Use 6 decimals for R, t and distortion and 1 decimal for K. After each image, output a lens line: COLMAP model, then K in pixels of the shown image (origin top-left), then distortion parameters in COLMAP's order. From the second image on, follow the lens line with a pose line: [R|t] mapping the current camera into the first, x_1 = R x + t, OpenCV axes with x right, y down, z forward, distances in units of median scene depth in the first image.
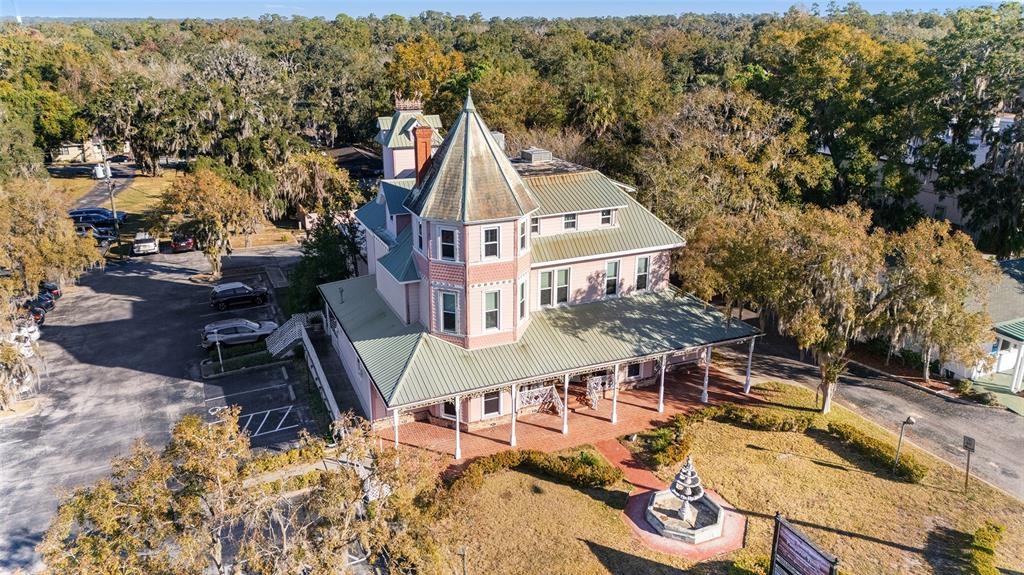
lens RADIAL K [[729.5, 0, 511.6], [0, 729.5, 297.0], [0, 0, 1]] dist [0.020019, -0.007926]
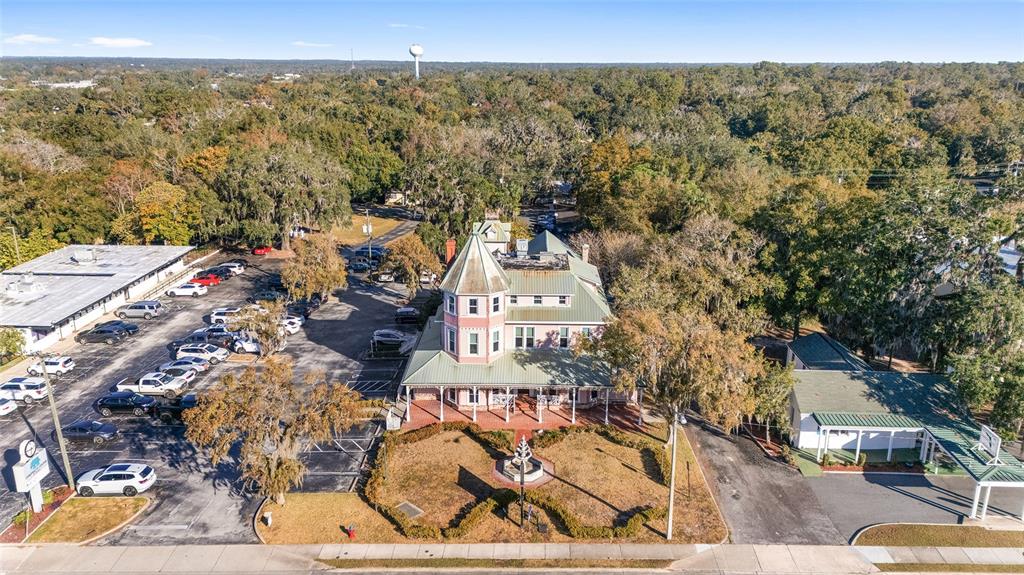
lens RADIAL K [[729.5, 0, 513.8], [0, 729.5, 281.8], [0, 0, 1]] dist [0.020019, -0.007926]
pose [[0.903684, 0.120585, -0.410870, 0.709490], [-0.150365, 0.987788, -0.040816, -0.066374], [0.400931, 0.098665, 0.910780, -0.556189]]
